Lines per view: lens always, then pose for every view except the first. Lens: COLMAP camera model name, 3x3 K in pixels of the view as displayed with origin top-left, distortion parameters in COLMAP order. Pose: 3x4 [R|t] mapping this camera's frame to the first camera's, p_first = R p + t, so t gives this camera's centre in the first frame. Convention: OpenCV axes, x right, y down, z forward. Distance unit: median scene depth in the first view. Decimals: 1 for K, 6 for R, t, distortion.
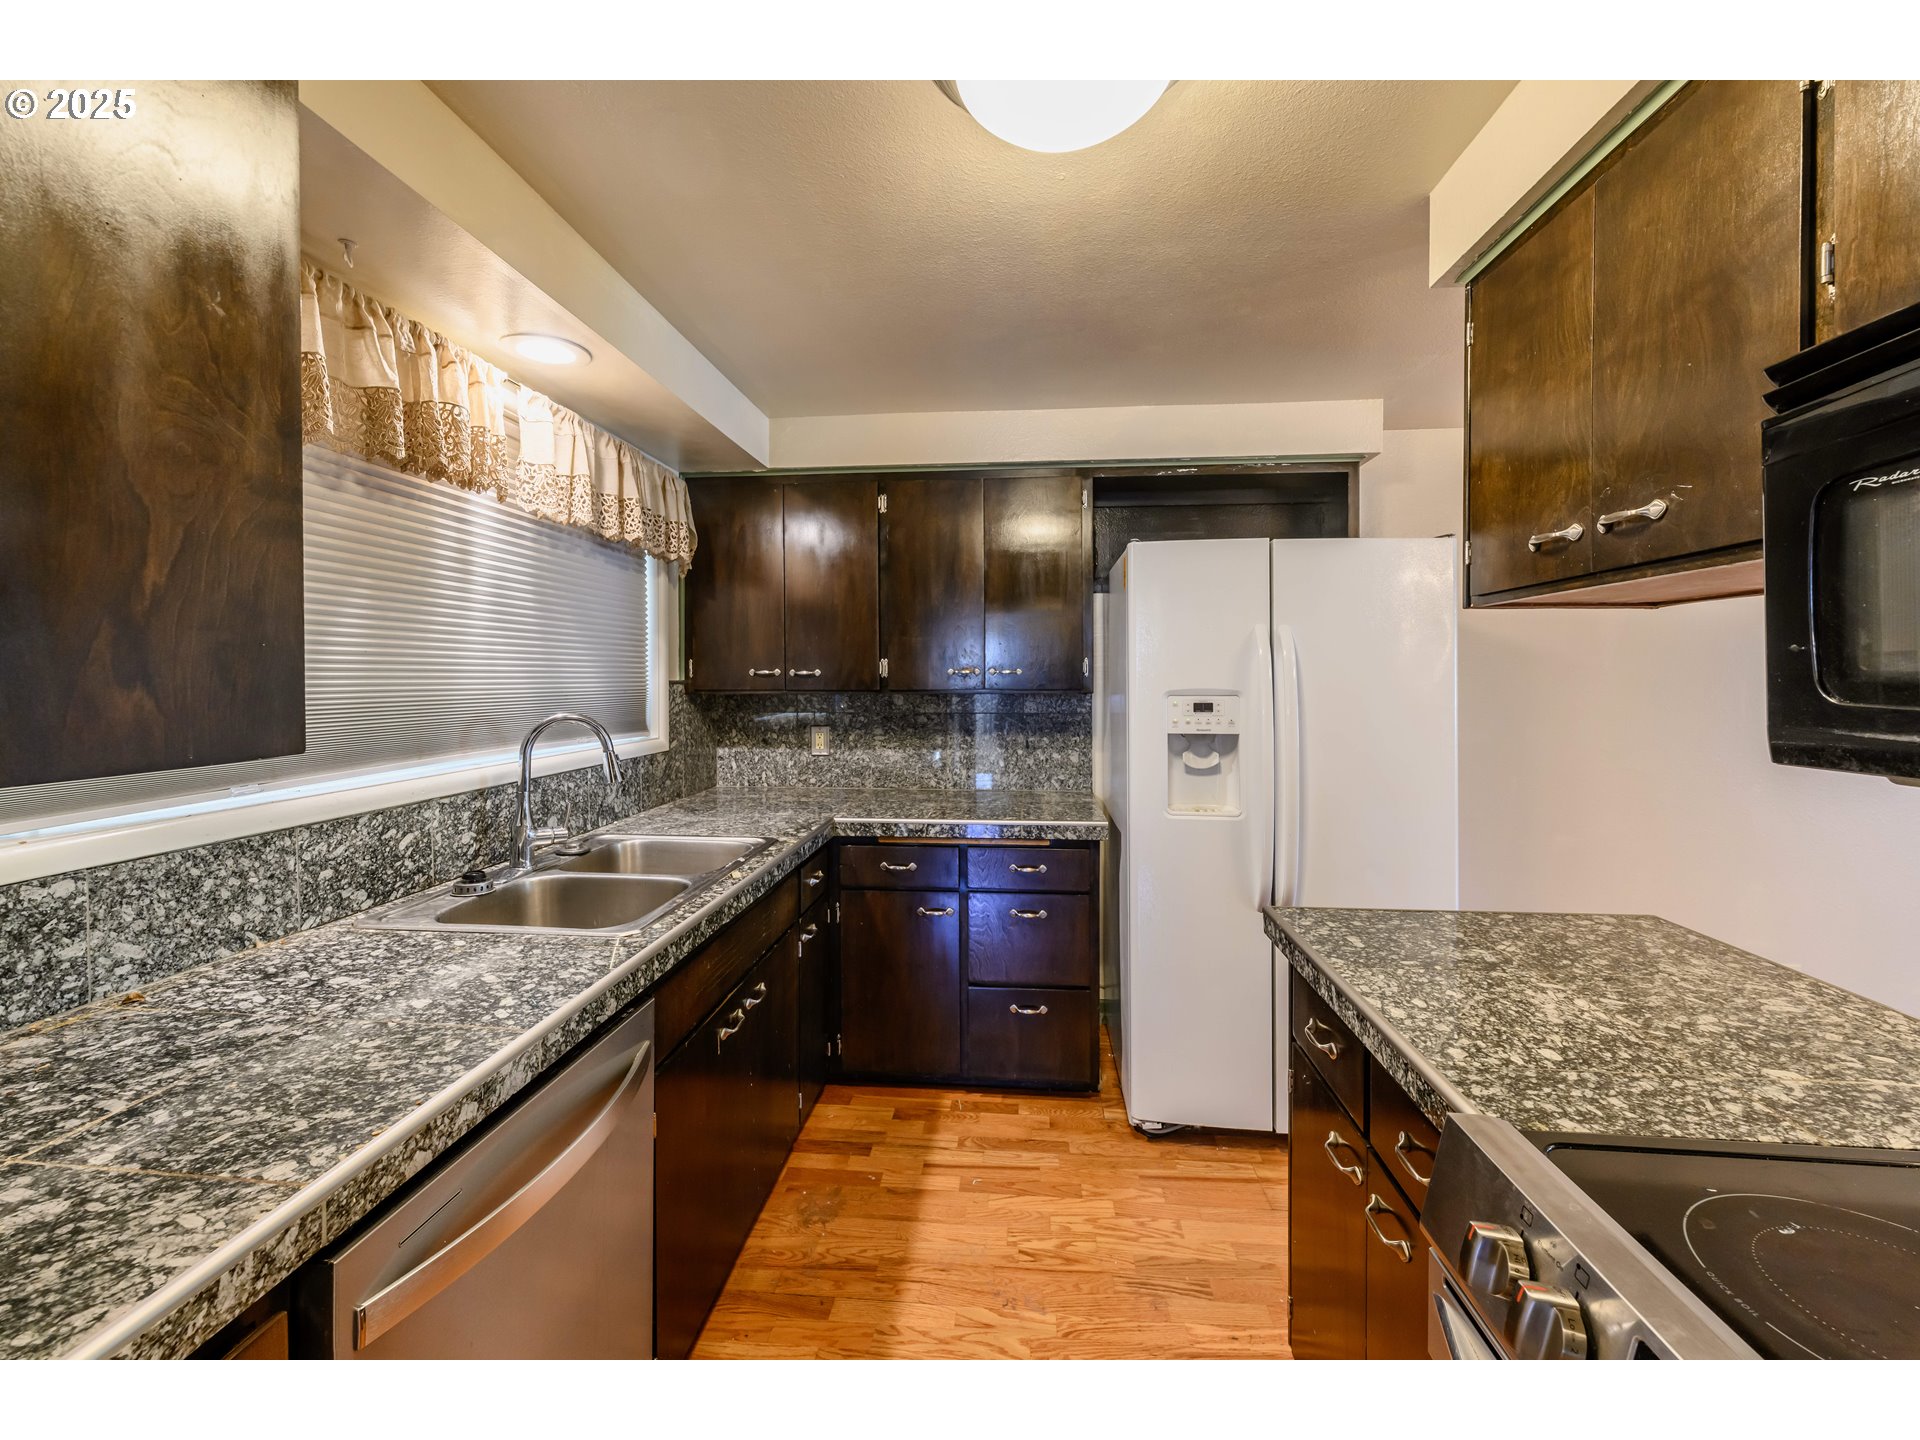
lens RADIAL K [[787.3, 0, 946.6], [0, 787.3, 679.7], [0, 0, 1]] dist [-0.000505, -0.000613]
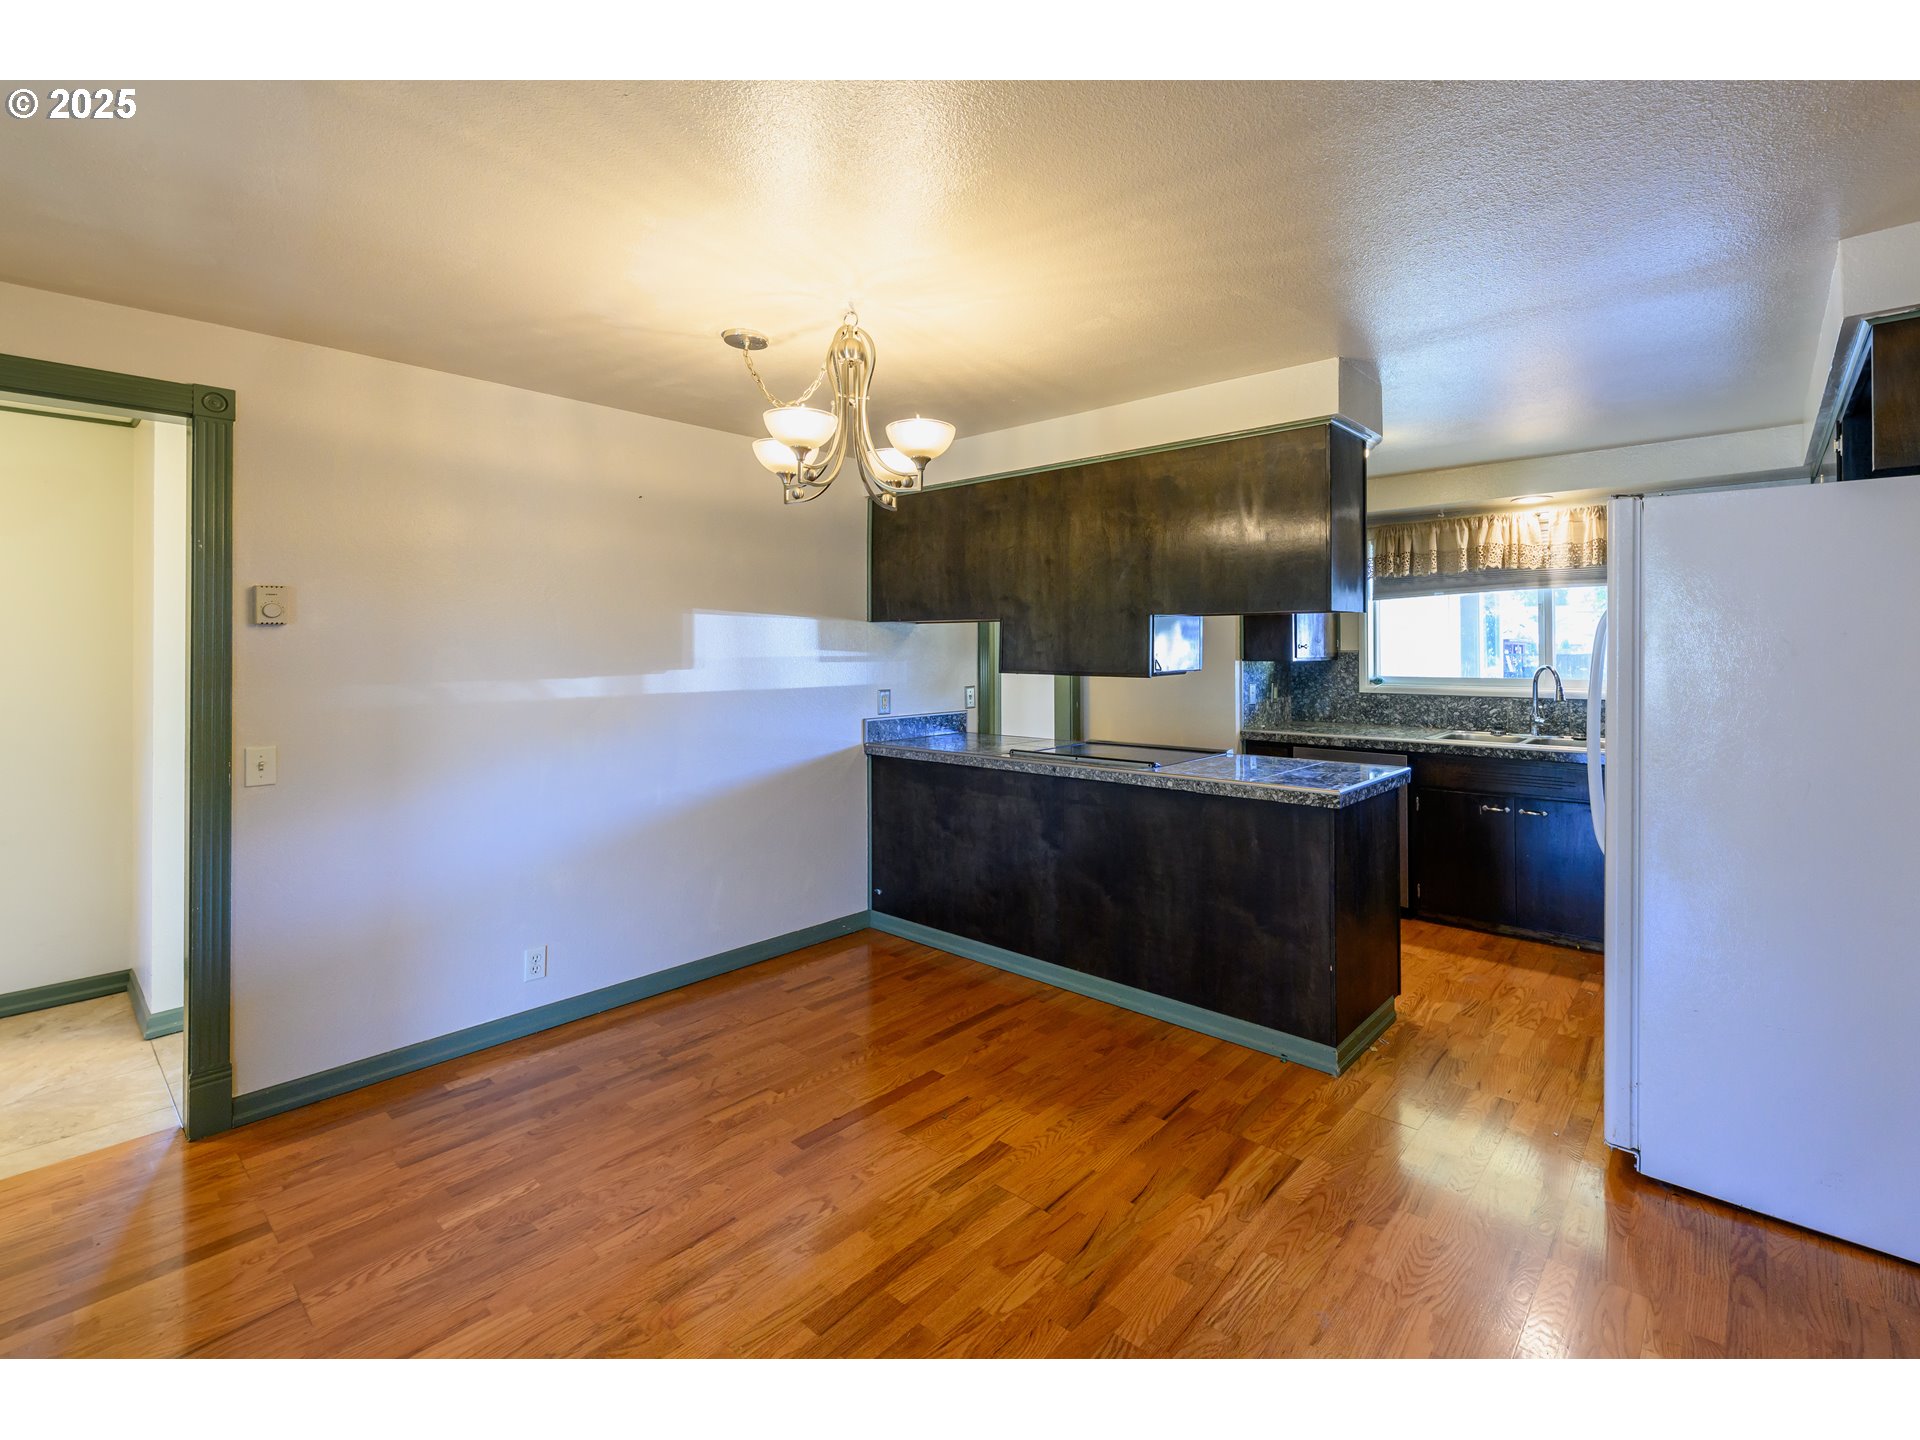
lens RADIAL K [[864.5, 0, 1037.3], [0, 864.5, 638.6], [0, 0, 1]] dist [0.000469, -0.002391]
pose [[-0.565997, -0.008942, -0.824359, 1.848632], [-0.001407, 0.999950, -0.009881, -0.003160], [0.824406, -0.004433, -0.565981, 1.006739]]
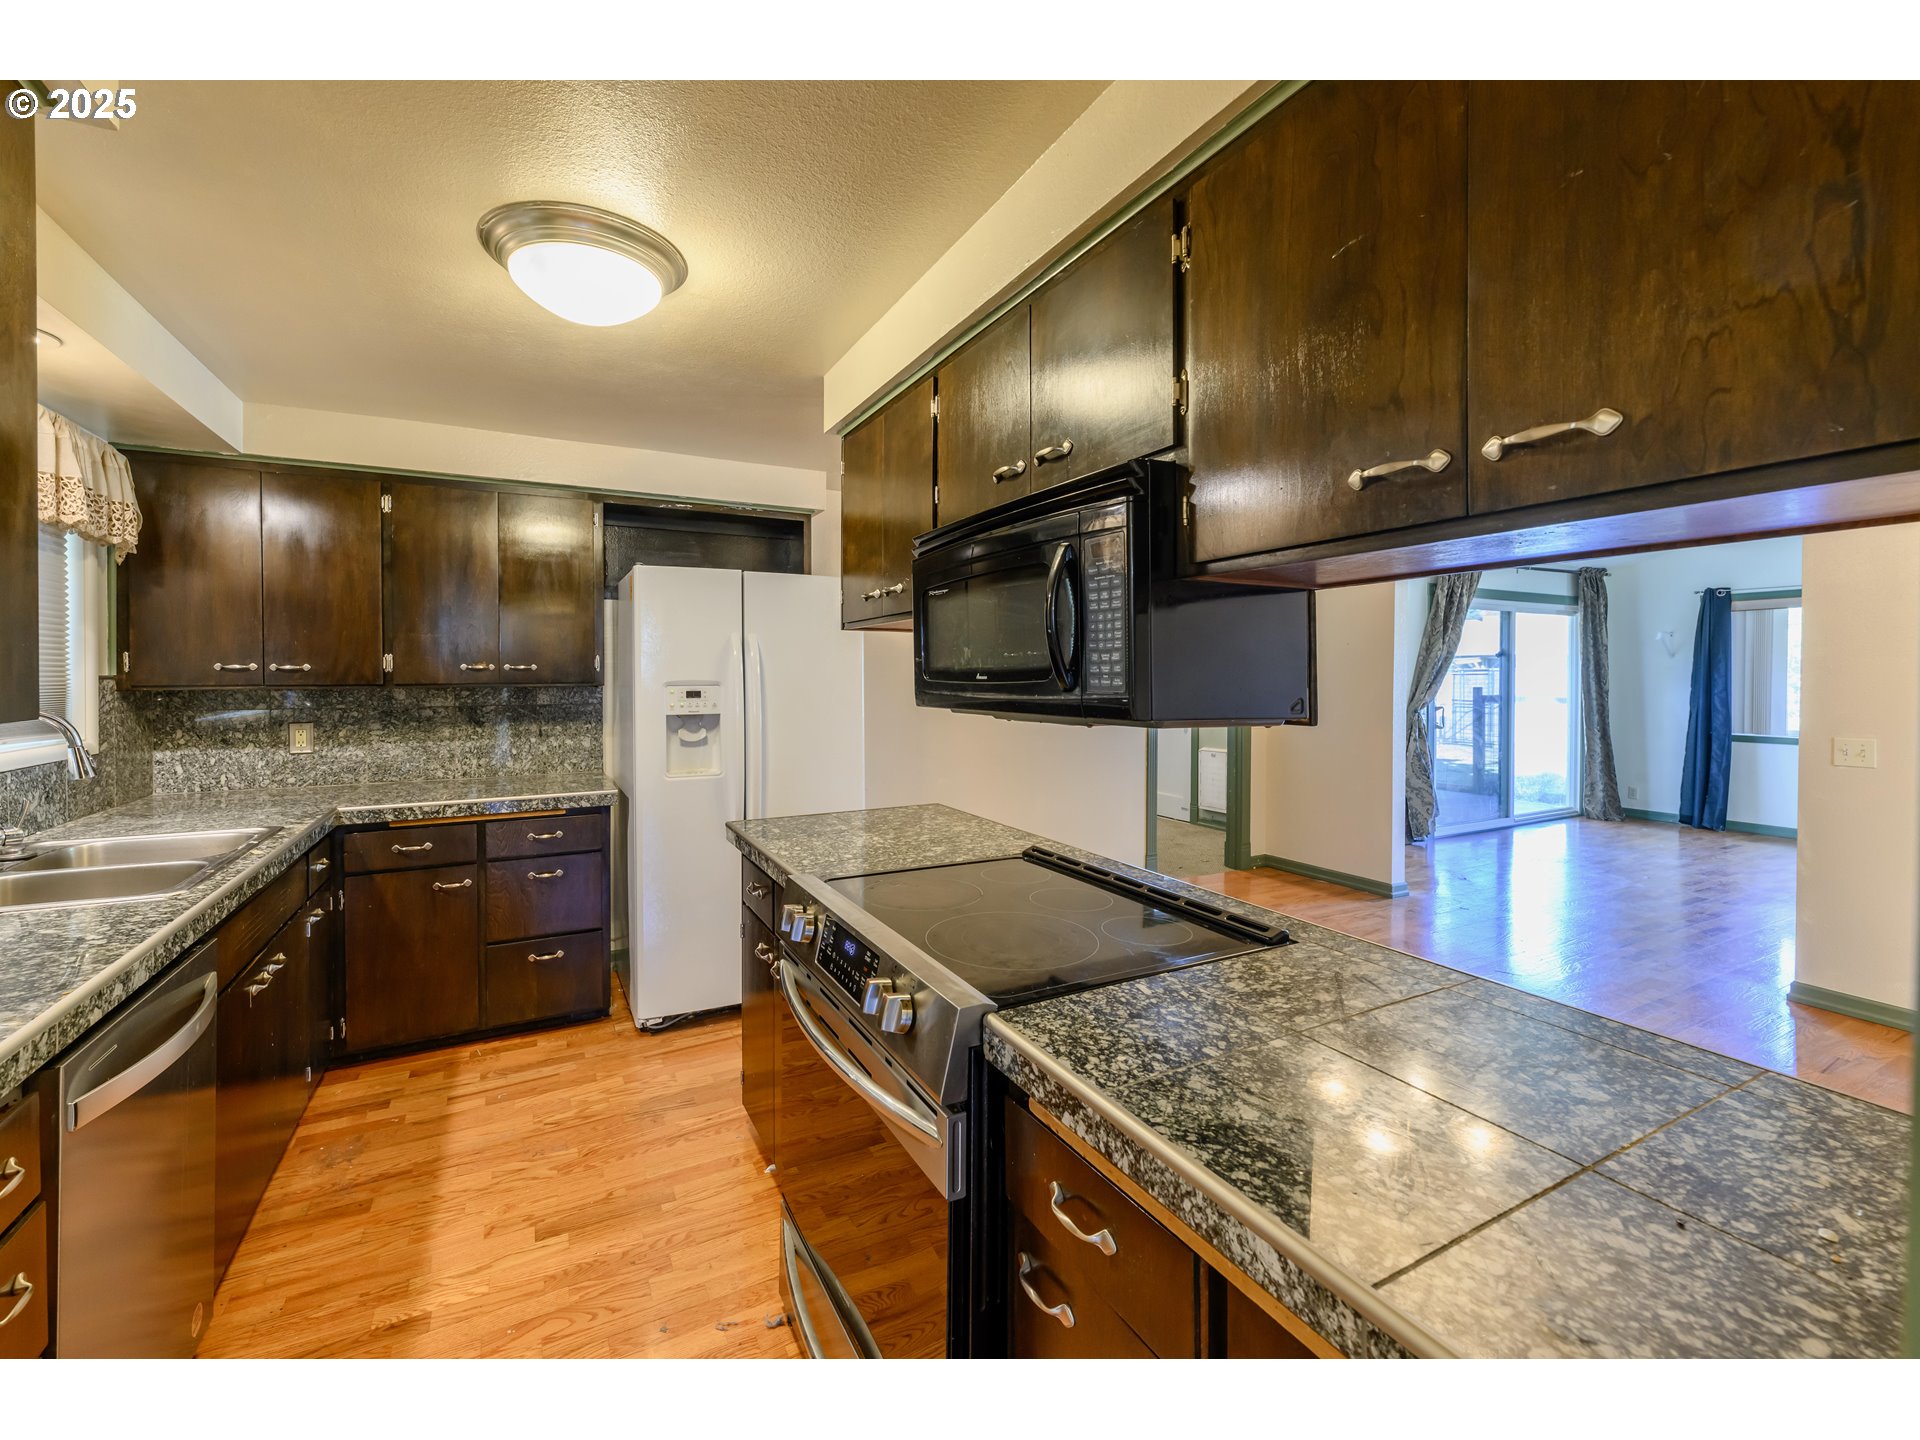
lens RADIAL K [[787.3, 0, 934.9], [0, 787.3, 674.9], [0, 0, 1]] dist [-0.000505, -0.000613]
pose [[0.833534, -0.001848, 0.552466, -0.065307], [0.002961, 0.999995, -0.001123, 0.005173], [-0.552461, 0.002572, 0.833535, -0.321163]]
